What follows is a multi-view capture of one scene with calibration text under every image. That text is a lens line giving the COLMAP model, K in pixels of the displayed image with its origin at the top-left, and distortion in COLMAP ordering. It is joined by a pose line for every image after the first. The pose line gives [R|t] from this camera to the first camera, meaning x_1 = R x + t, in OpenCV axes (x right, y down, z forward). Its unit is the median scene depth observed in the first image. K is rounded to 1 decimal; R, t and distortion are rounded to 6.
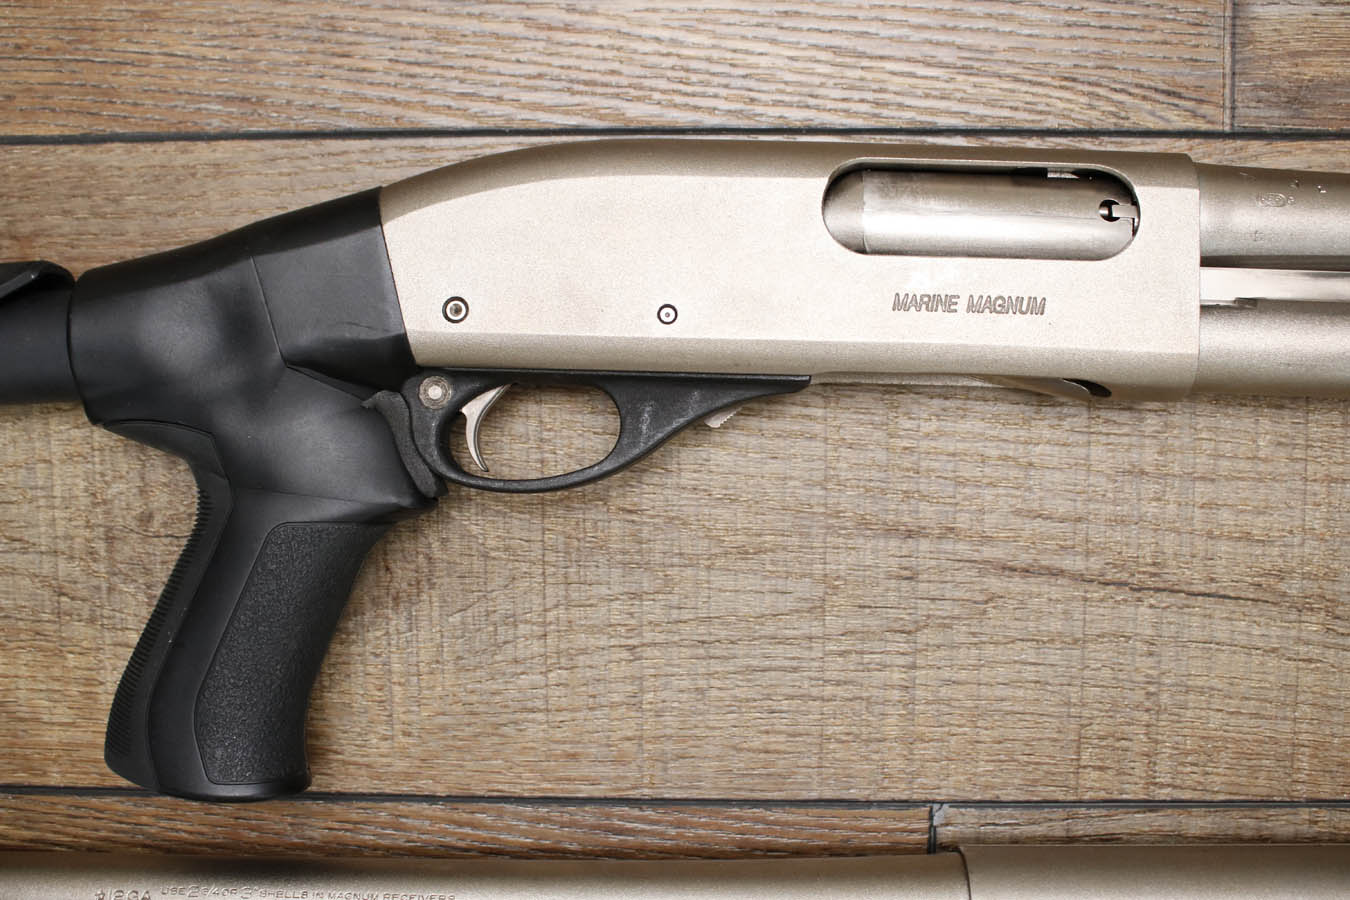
lens RADIAL K [[1416.4, 0, 675.0], [0, 1416.4, 450.0], [0, 0, 1]] dist [-0.117773, 0.130060]
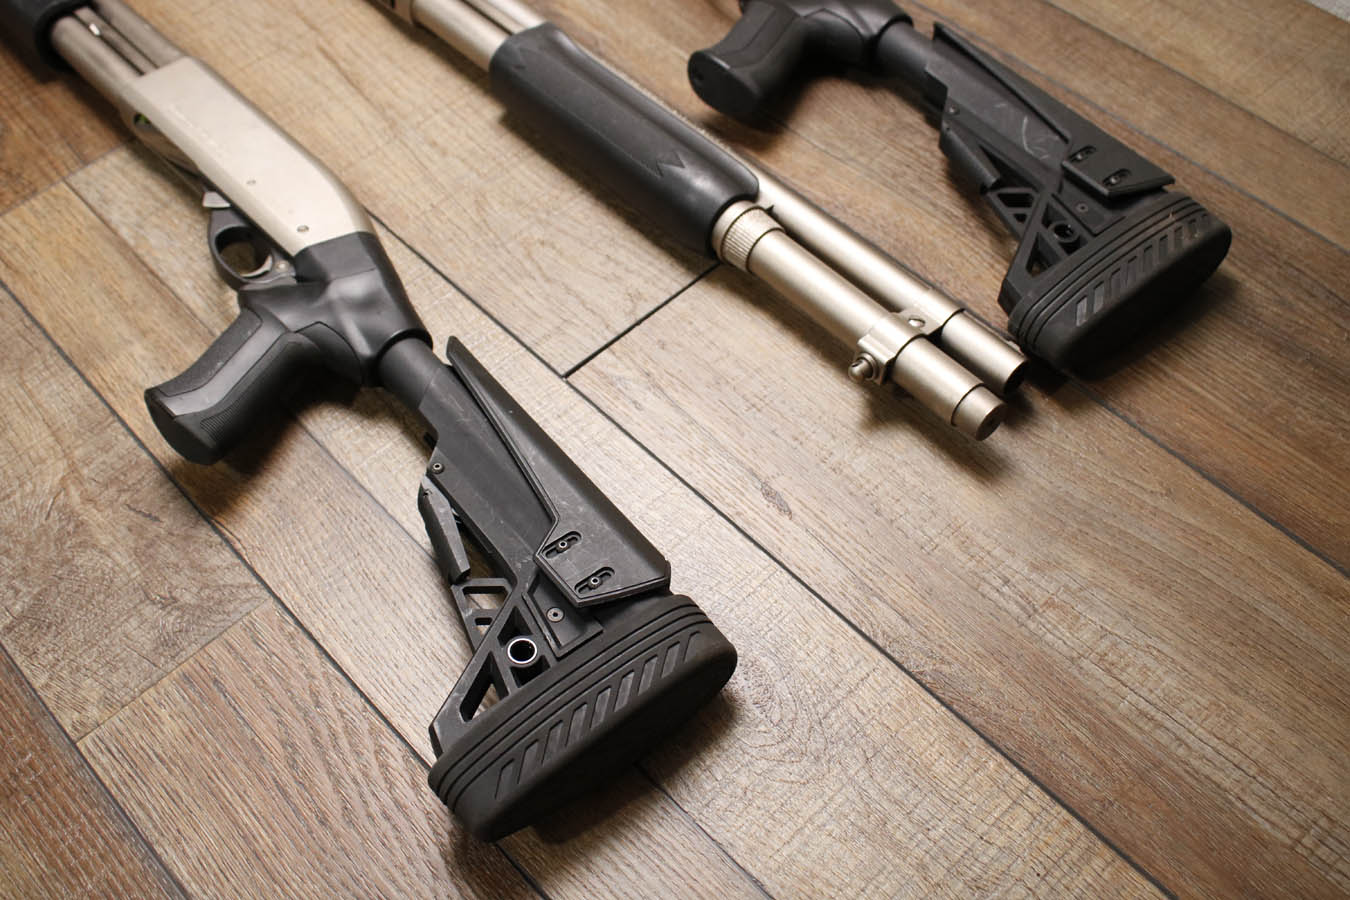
lens RADIAL K [[1416.4, 0, 675.0], [0, 1416.4, 450.0], [0, 0, 1]] dist [-0.117773, 0.130060]
pose [[0.685555, 0.593652, -0.421416, 2.075798], [-0.727268, 0.532129, -0.433498, 1.054821], [-0.033099, 0.603669, 0.796548, -0.500122]]
